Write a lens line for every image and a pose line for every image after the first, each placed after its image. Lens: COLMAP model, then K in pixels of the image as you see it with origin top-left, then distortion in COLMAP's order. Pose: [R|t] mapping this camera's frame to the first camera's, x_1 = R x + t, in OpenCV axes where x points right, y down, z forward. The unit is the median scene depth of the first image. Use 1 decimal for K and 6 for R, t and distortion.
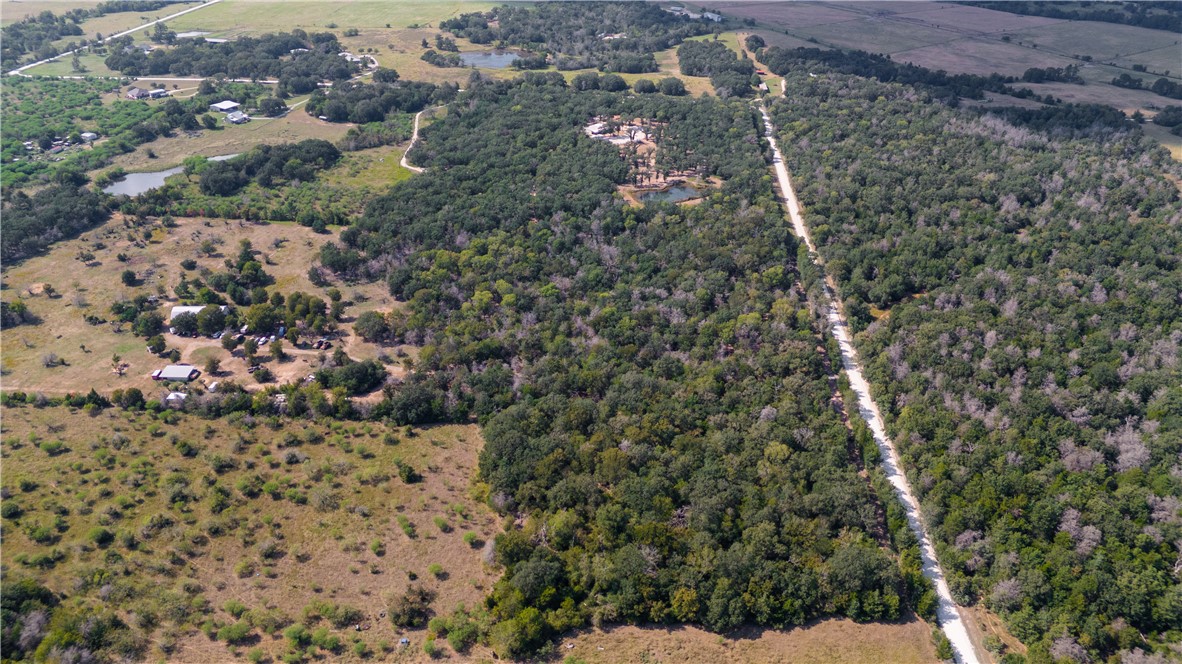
lens RADIAL K [[835.1, 0, 591.9], [0, 835.1, 331.4], [0, 0, 1]] dist [0.042522, -0.030766]
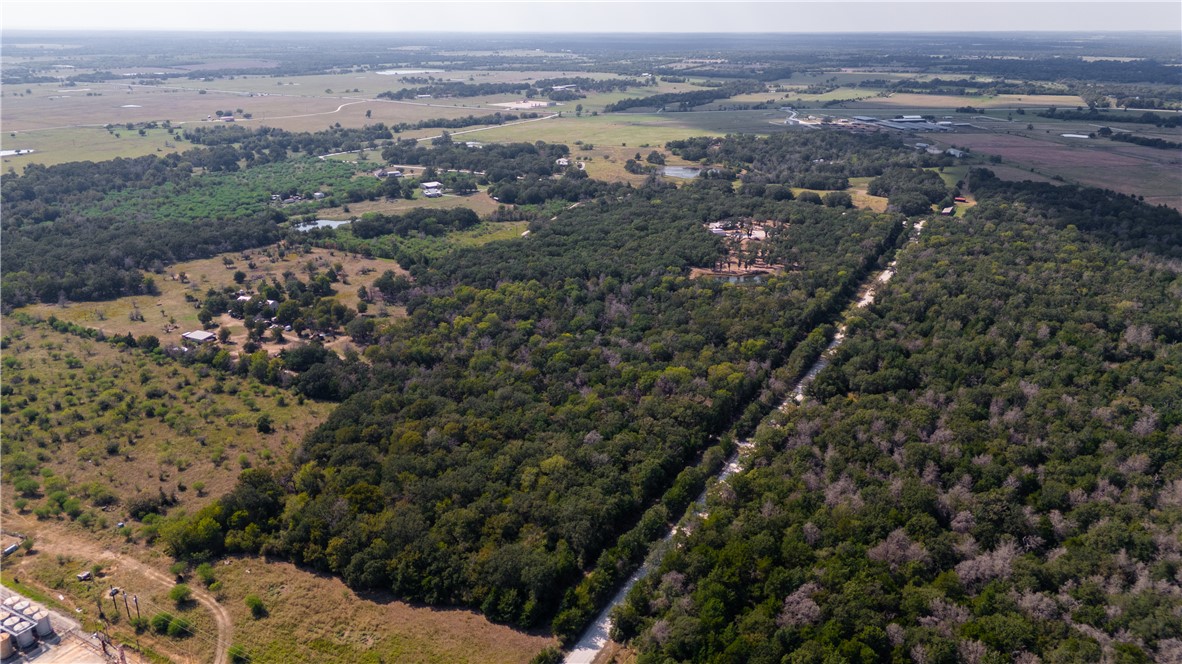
lens RADIAL K [[835.1, 0, 591.1], [0, 835.1, 333.0], [0, 0, 1]] dist [0.042522, -0.030766]
pose [[0.911096, 0.133046, -0.390132, 0.514764], [-0.200095, 0.970233, -0.136415, 0.100963], [0.360370, 0.202351, 0.910597, 0.099135]]
